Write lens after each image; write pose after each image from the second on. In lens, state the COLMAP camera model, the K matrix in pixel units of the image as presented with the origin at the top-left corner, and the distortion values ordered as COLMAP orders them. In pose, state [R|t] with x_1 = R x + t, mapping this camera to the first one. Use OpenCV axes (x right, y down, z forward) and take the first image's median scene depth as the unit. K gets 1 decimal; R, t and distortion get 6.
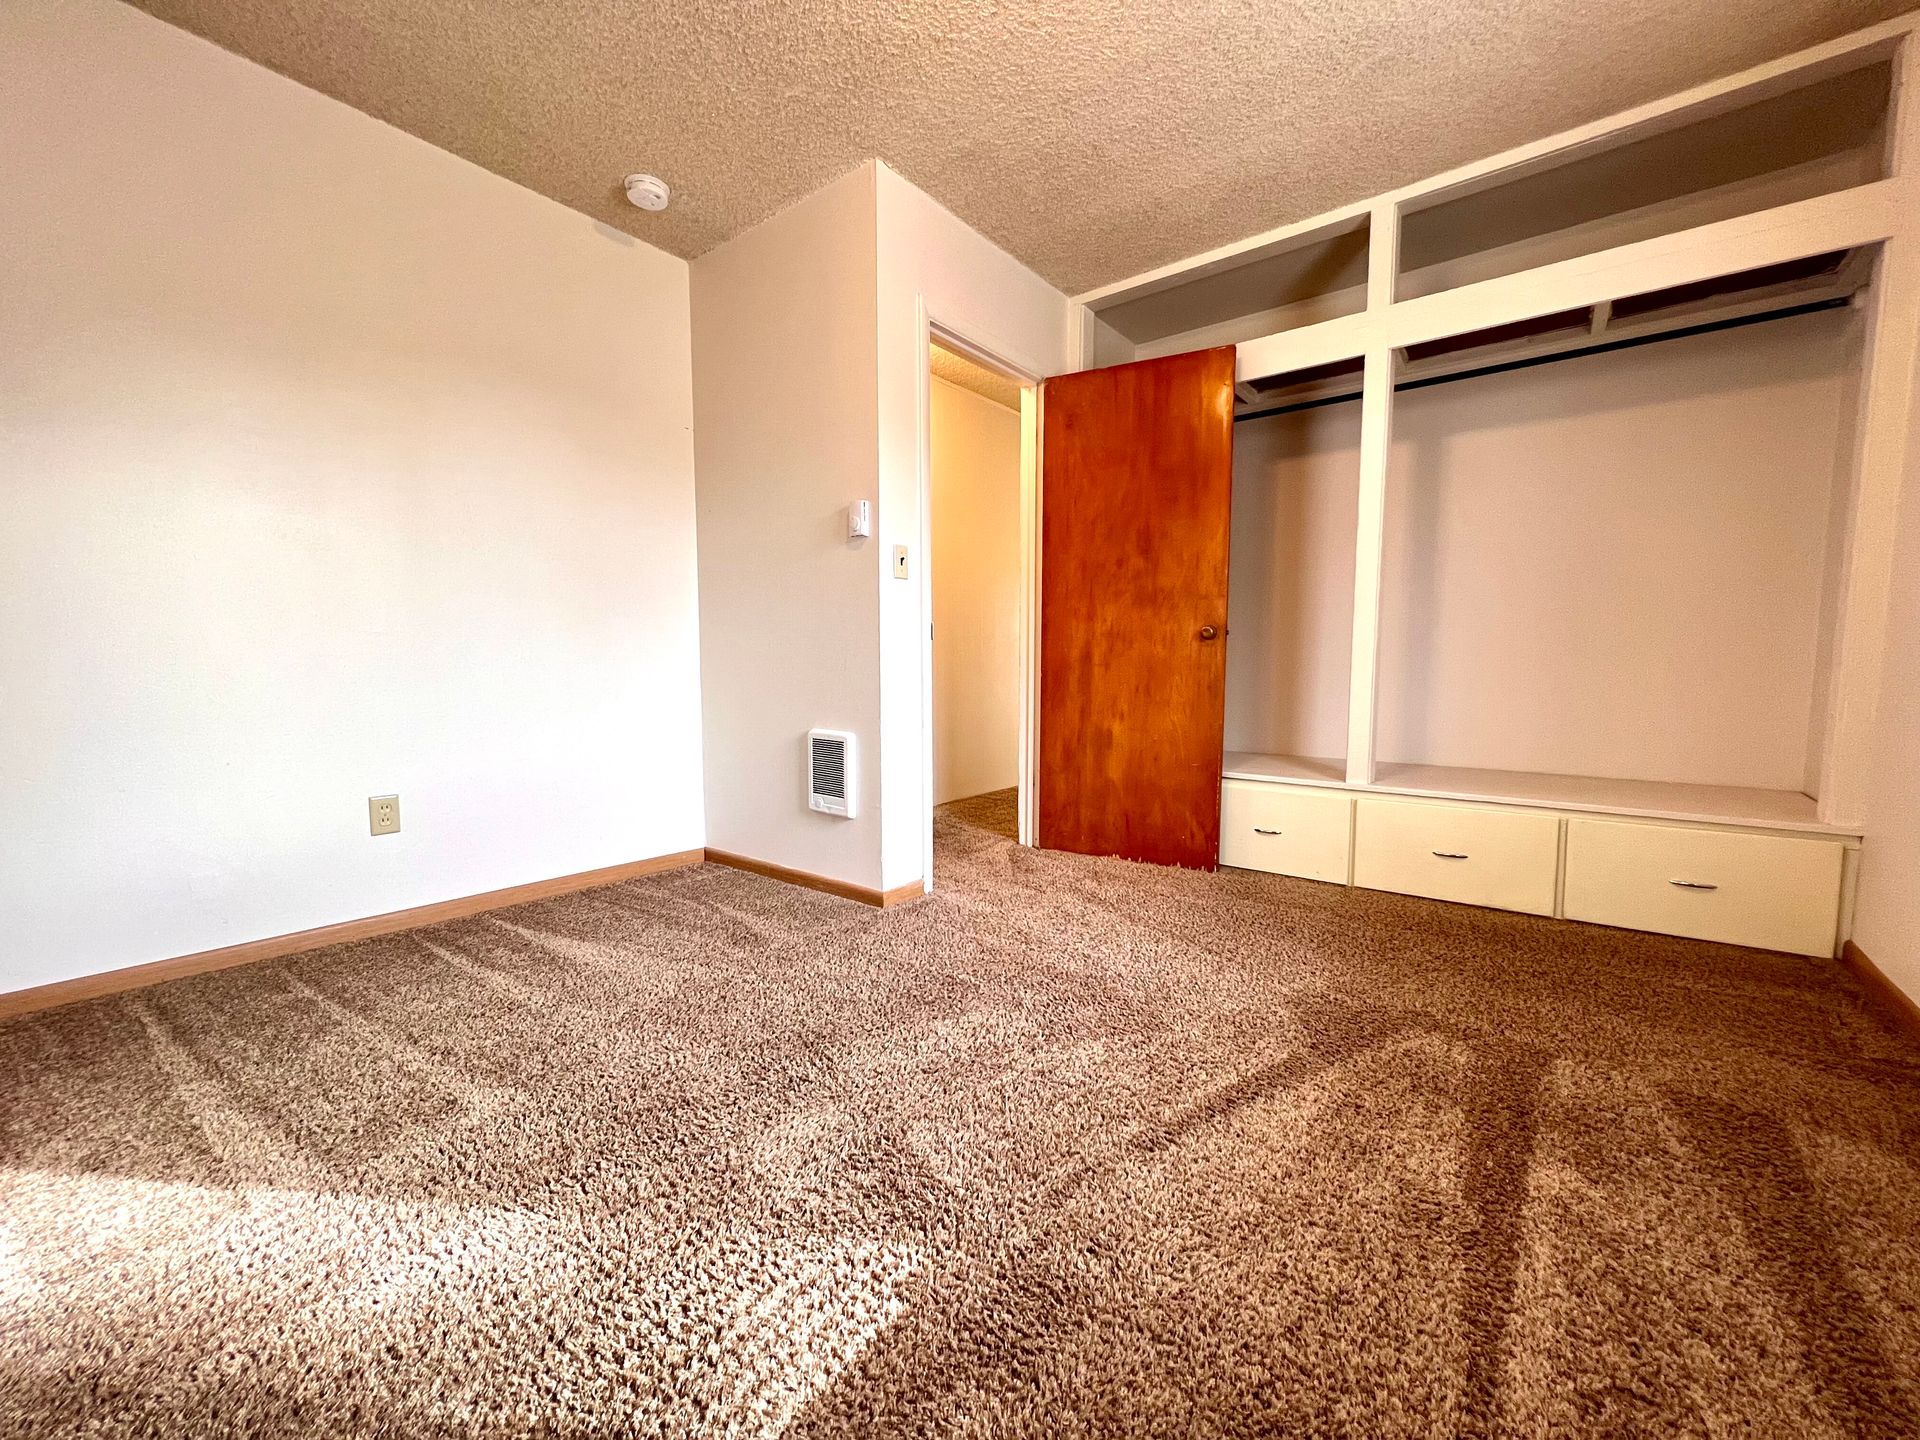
lens RADIAL K [[767.9, 0, 957.7], [0, 767.9, 724.8], [0, 0, 1]] dist [-0.002211, 0.000355]
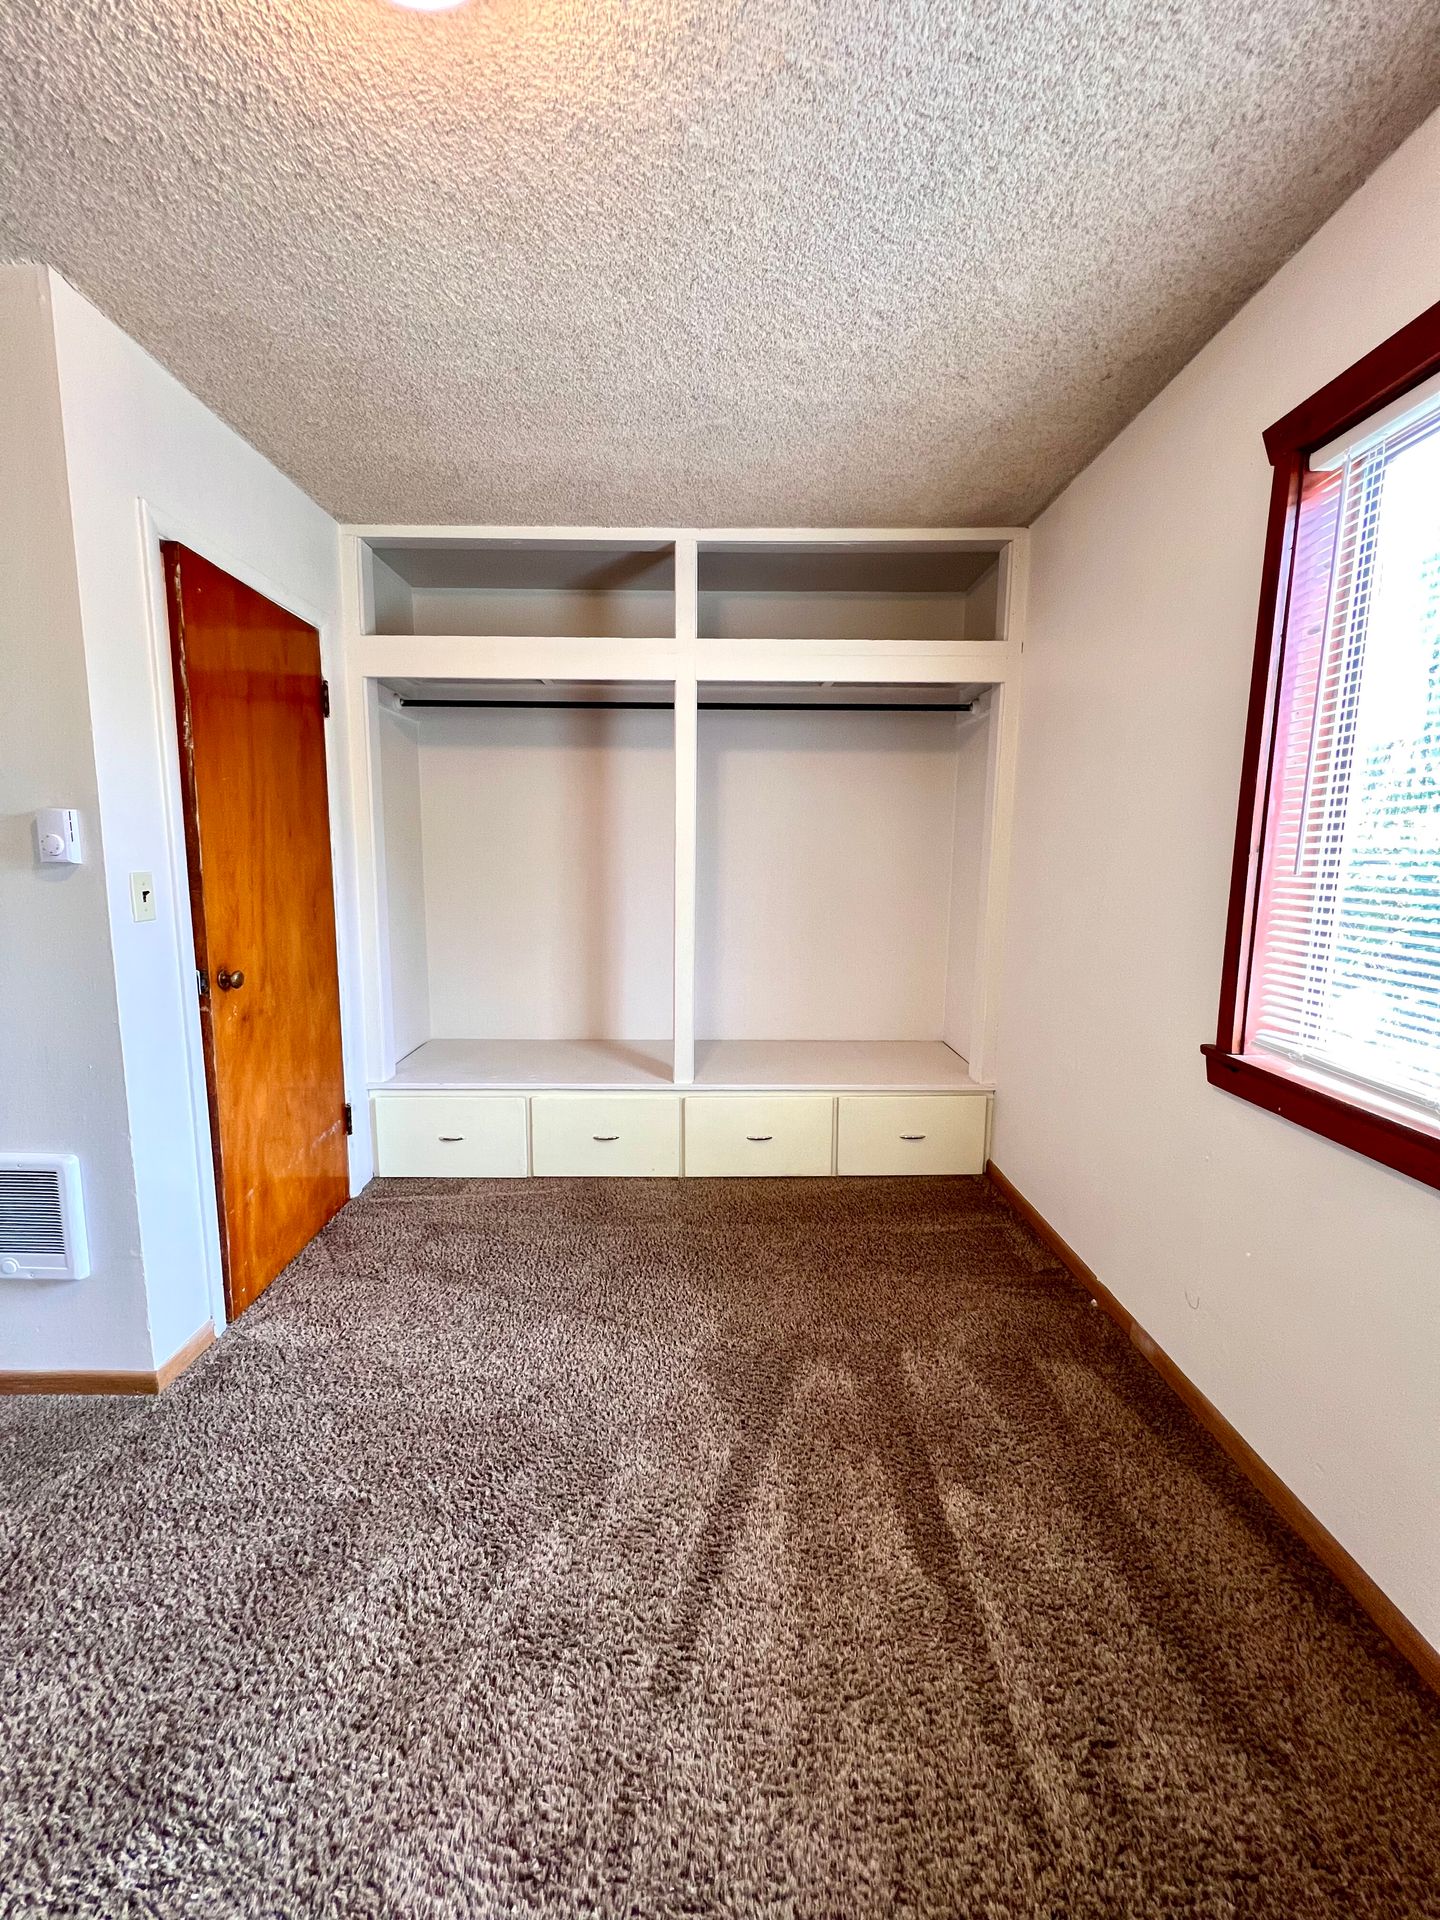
lens RADIAL K [[767.9, 0, 717.5], [0, 767.9, 957.0], [0, 0, 1]] dist [-0.002211, 0.000355]
pose [[0.779755, -0.075923, 0.621465, -0.126795], [0.043734, 0.996800, 0.066905, -0.223466], [-0.624556, -0.024990, 0.780580, 0.181704]]
